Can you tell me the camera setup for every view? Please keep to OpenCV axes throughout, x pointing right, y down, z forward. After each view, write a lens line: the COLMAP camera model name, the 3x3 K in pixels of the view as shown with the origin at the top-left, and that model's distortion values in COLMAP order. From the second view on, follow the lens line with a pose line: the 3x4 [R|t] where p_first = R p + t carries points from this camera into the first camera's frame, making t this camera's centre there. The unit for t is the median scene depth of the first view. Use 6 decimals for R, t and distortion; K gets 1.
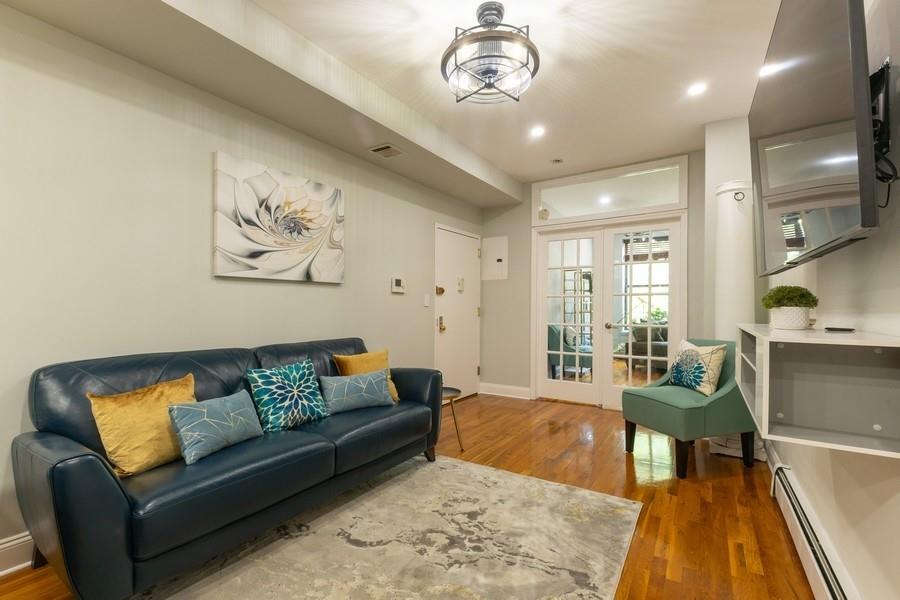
lens RADIAL K [[403.8, 0, 450.8], [0, 403.8, 304.2], [0, 0, 1]] dist [0.002067, 0.000598]
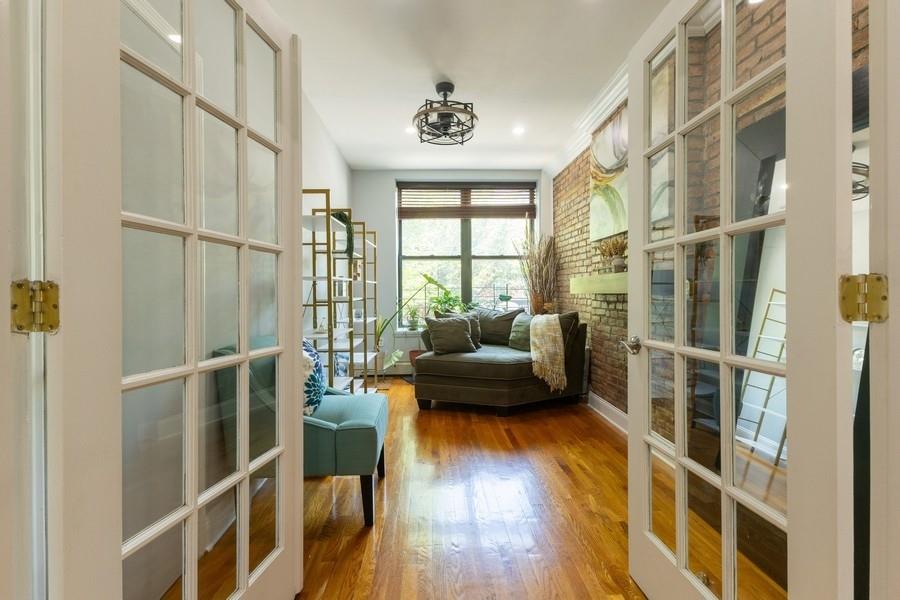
lens RADIAL K [[387.1, 0, 451.6], [0, 387.1, 297.9], [0, 0, 1]] dist [0.001885, 0.000119]
pose [[0.816485, -0.015582, 0.577156, 0.468340], [0.003625, 0.999754, 0.021864, 0.018056], [-0.577355, -0.015759, 0.816341, 1.435928]]
